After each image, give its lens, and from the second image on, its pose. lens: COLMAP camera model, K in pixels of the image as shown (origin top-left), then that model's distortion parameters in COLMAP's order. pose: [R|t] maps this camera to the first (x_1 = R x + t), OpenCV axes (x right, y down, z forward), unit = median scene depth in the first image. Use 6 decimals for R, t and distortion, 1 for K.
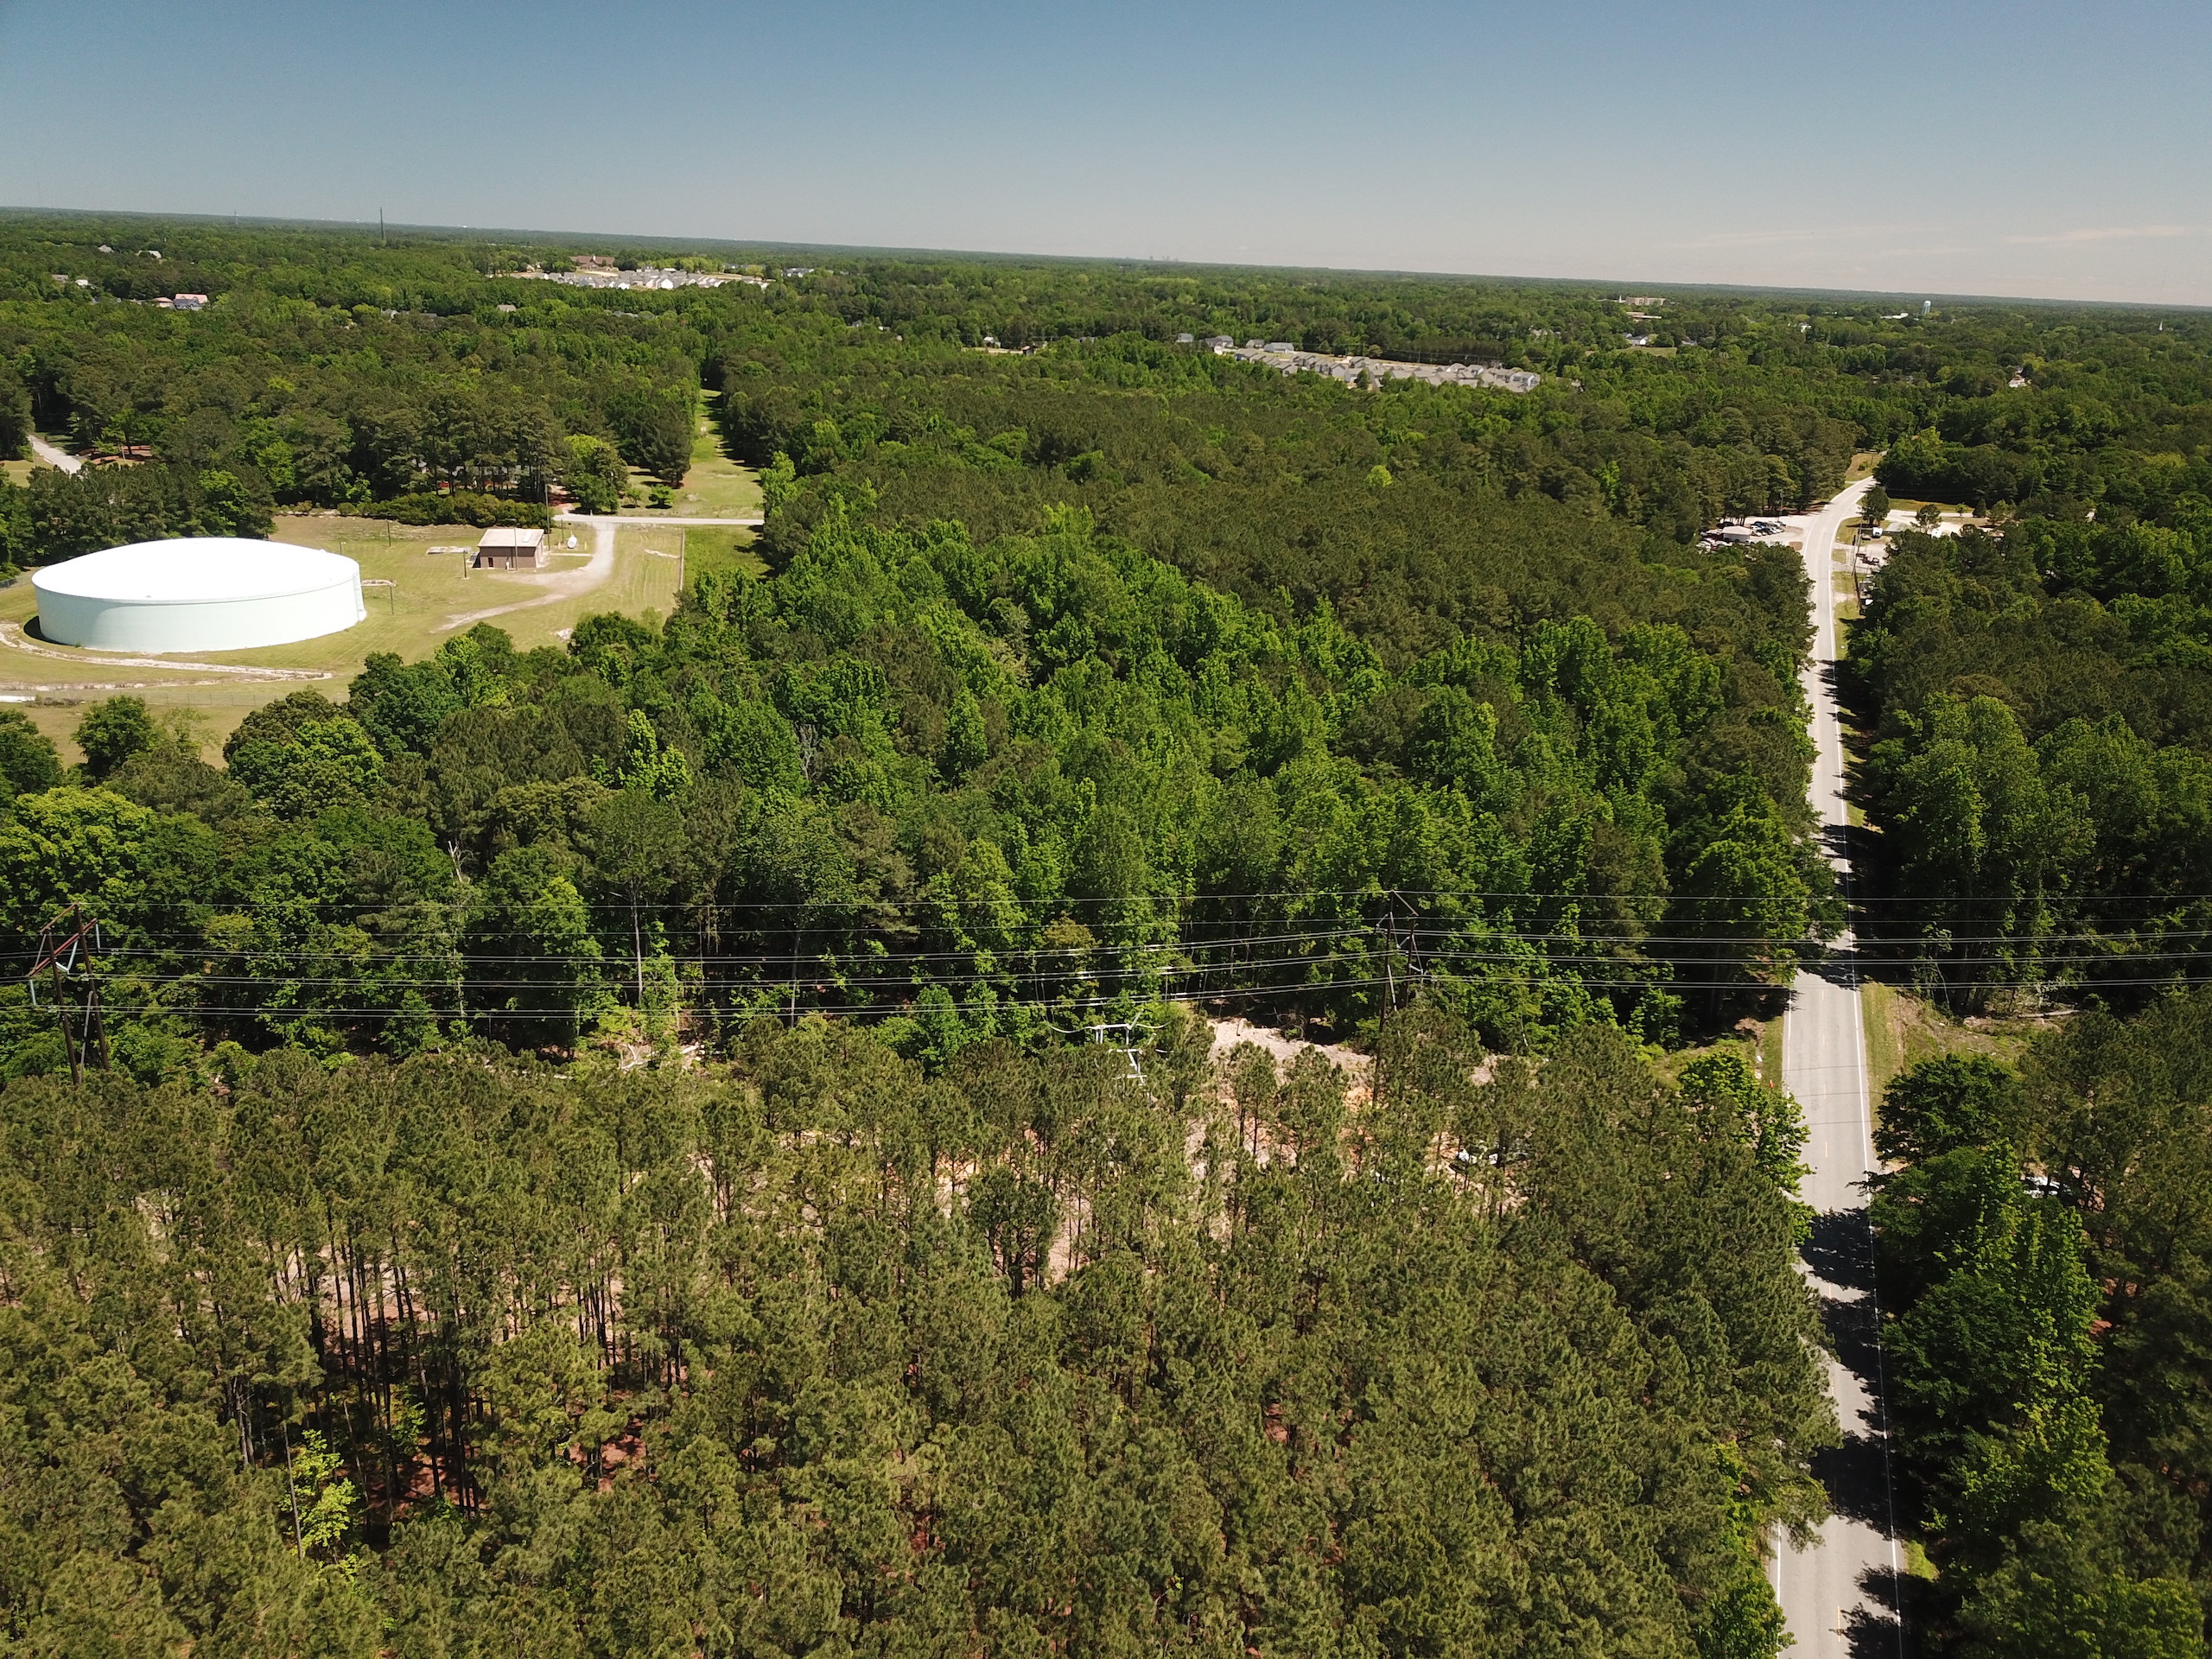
lens RADIAL K [[1699.2, 0, 1114.8], [0, 1699.2, 837.5], [0, 0, 1]] dist [0.015808, -0.003480]
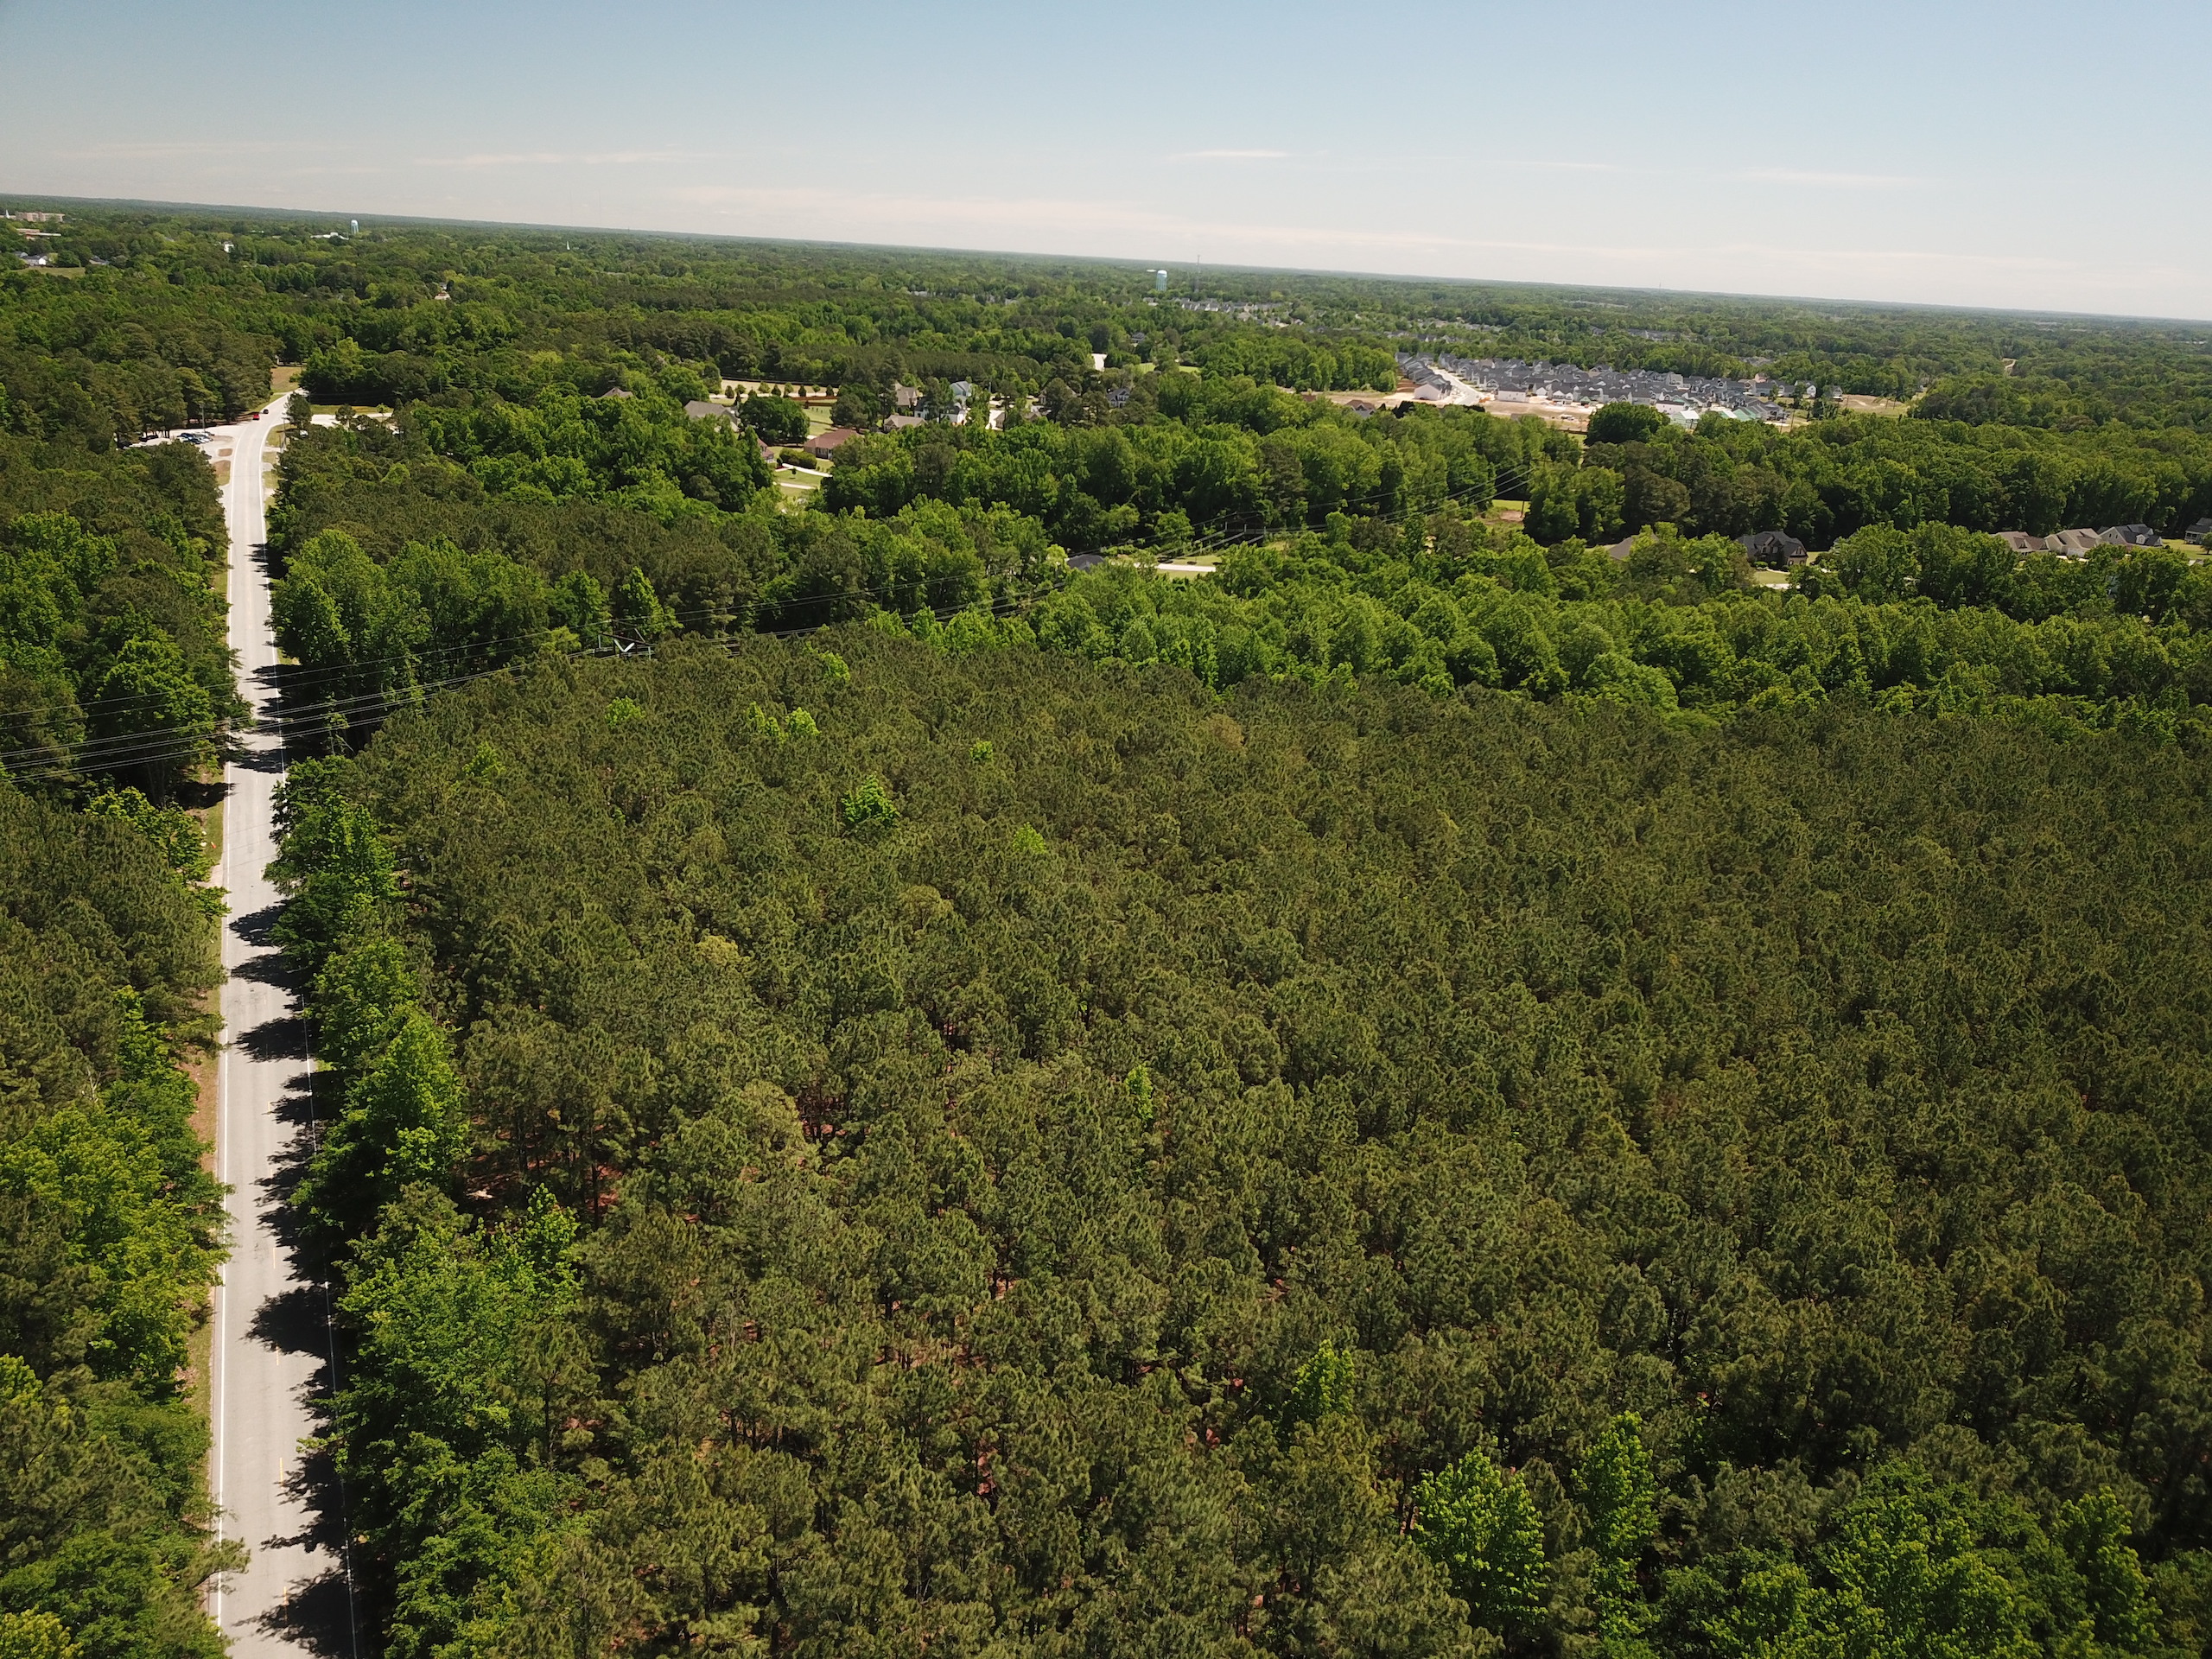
lens RADIAL K [[1699.2, 0, 1124.3], [0, 1699.2, 843.6], [0, 0, 1]] dist [0.015808, -0.003480]
pose [[0.680999, -0.247494, 0.689192, -0.008811], [0.216136, 0.967159, 0.133748, 0.050488], [-0.699661, 0.057877, 0.712127, -0.149120]]
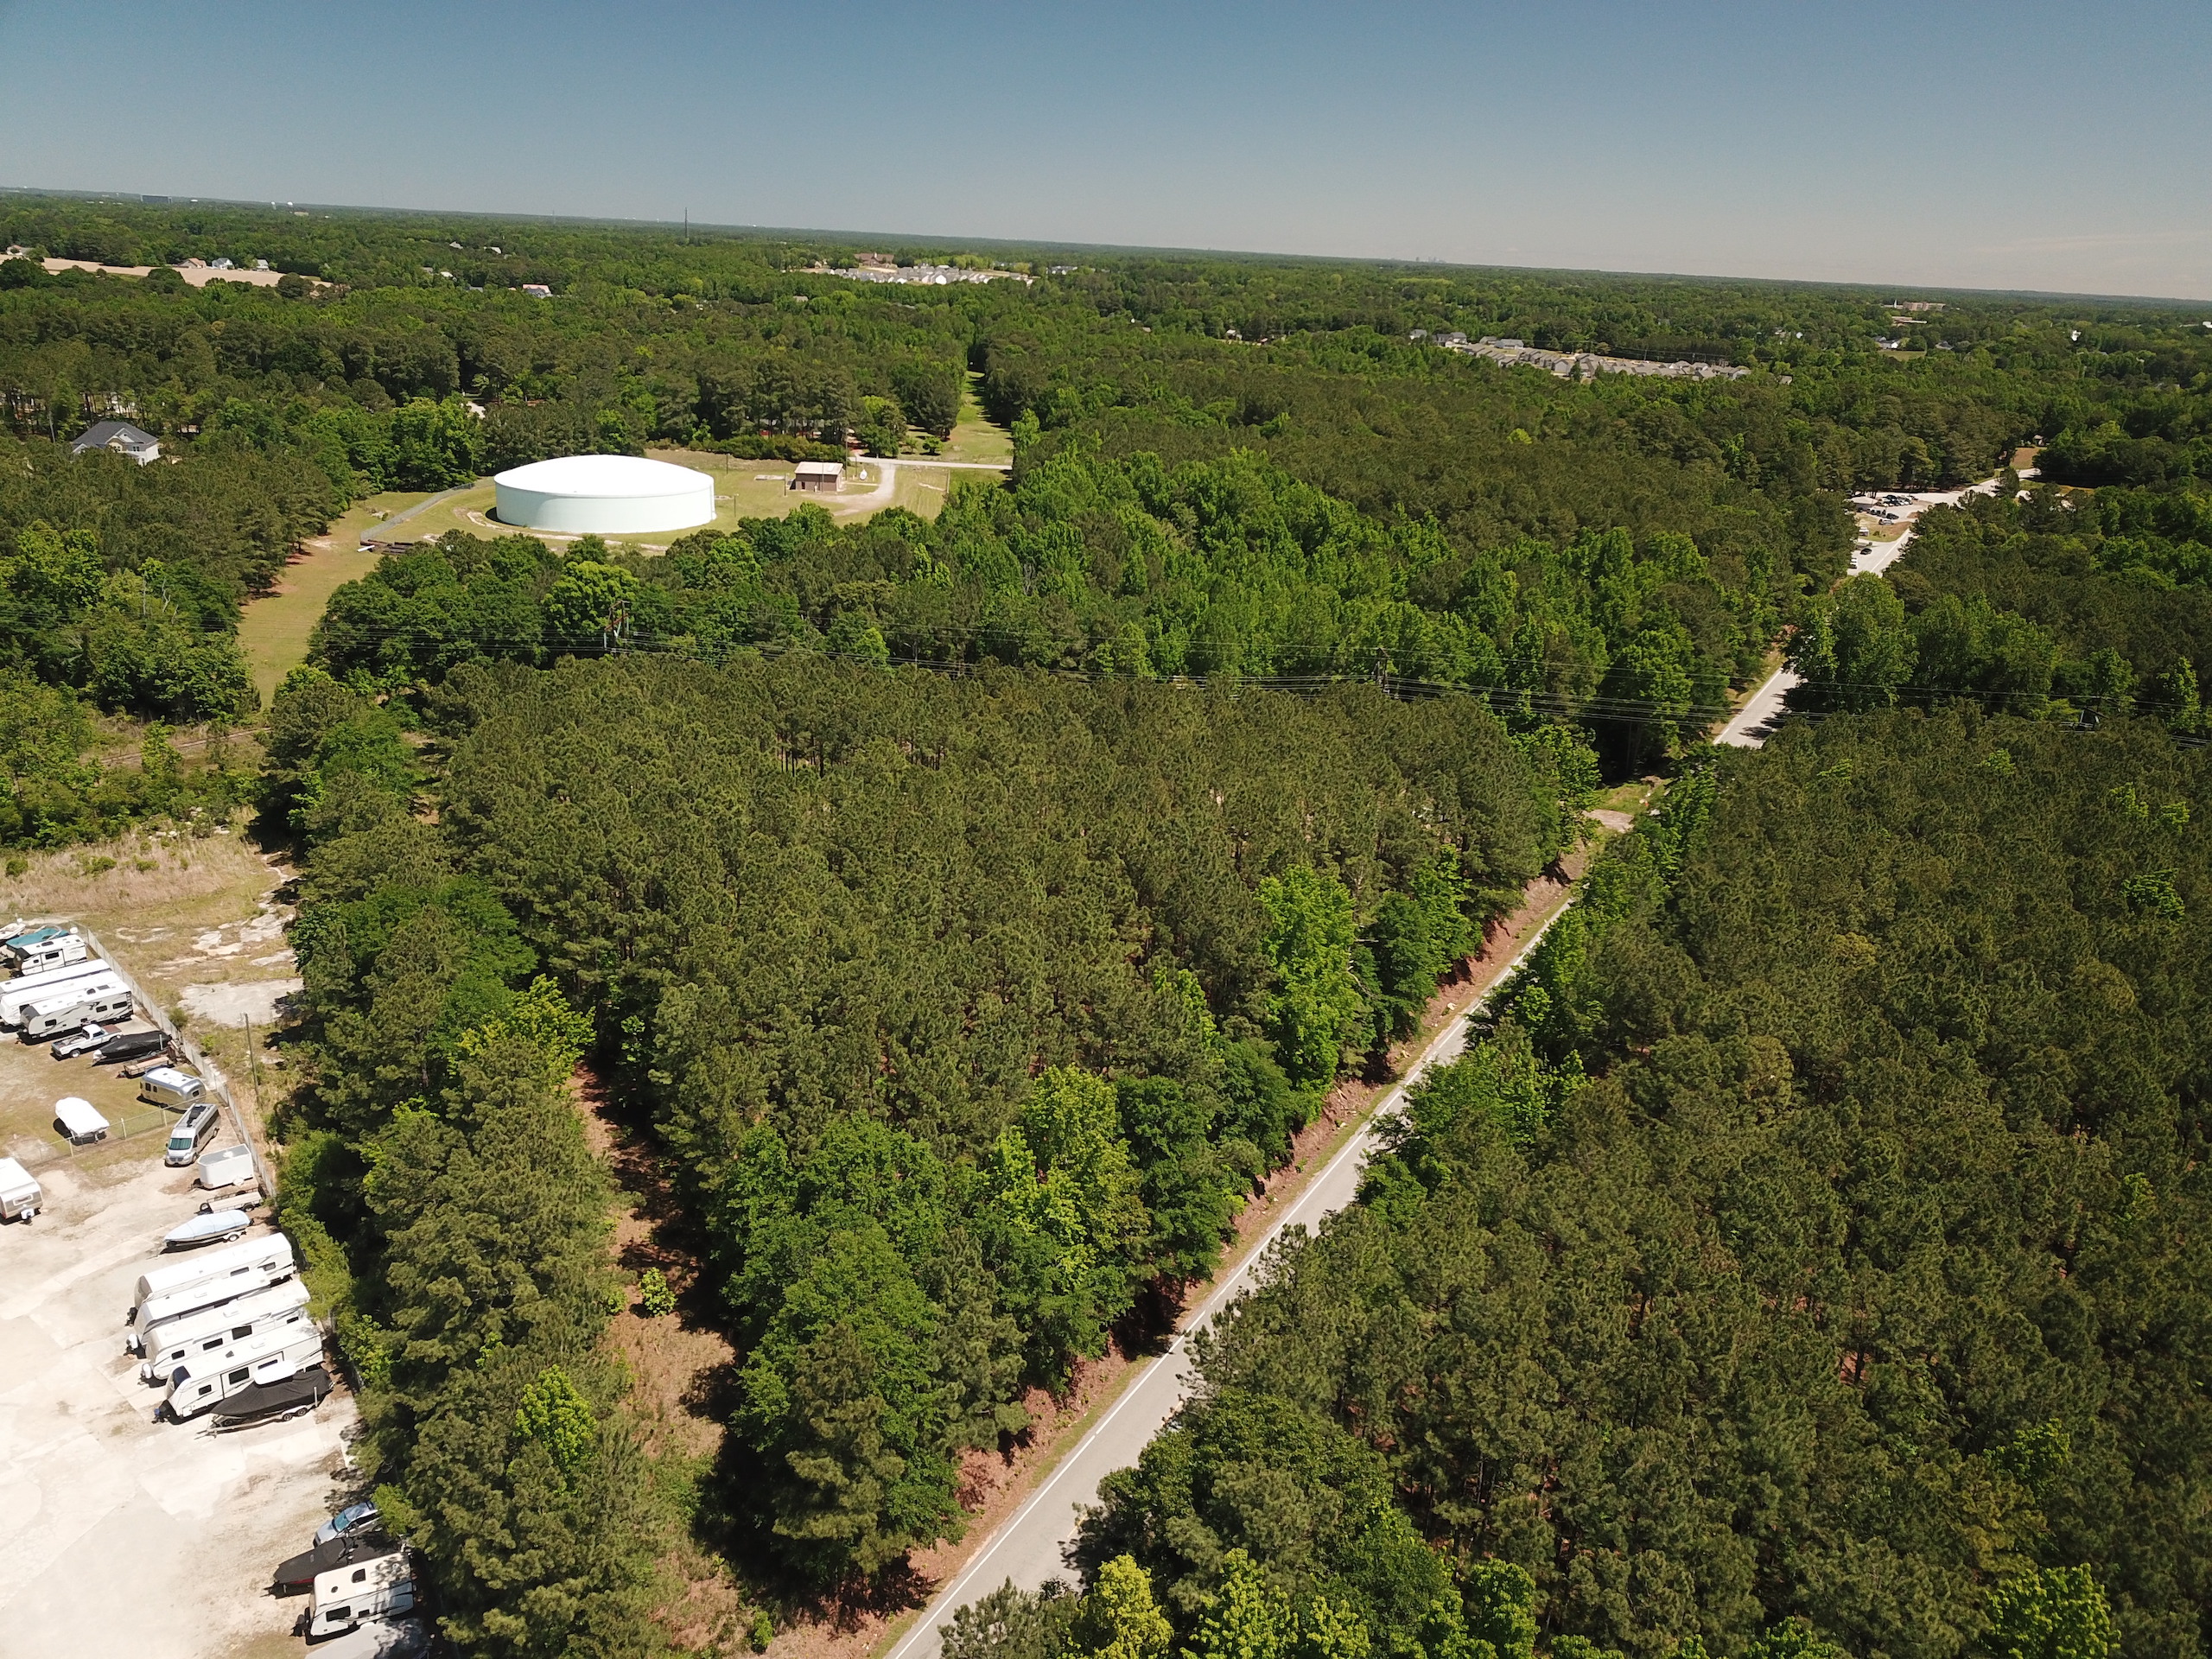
lens RADIAL K [[1699.2, 0, 1113.4], [0, 1699.2, 845.5], [0, 0, 1]] dist [0.015808, -0.003480]
pose [[0.989045, 0.054527, -0.137171, 0.054261], [-0.053979, 0.998512, 0.007715, 0.081680], [0.137388, -0.000226, 0.990517, -0.229217]]
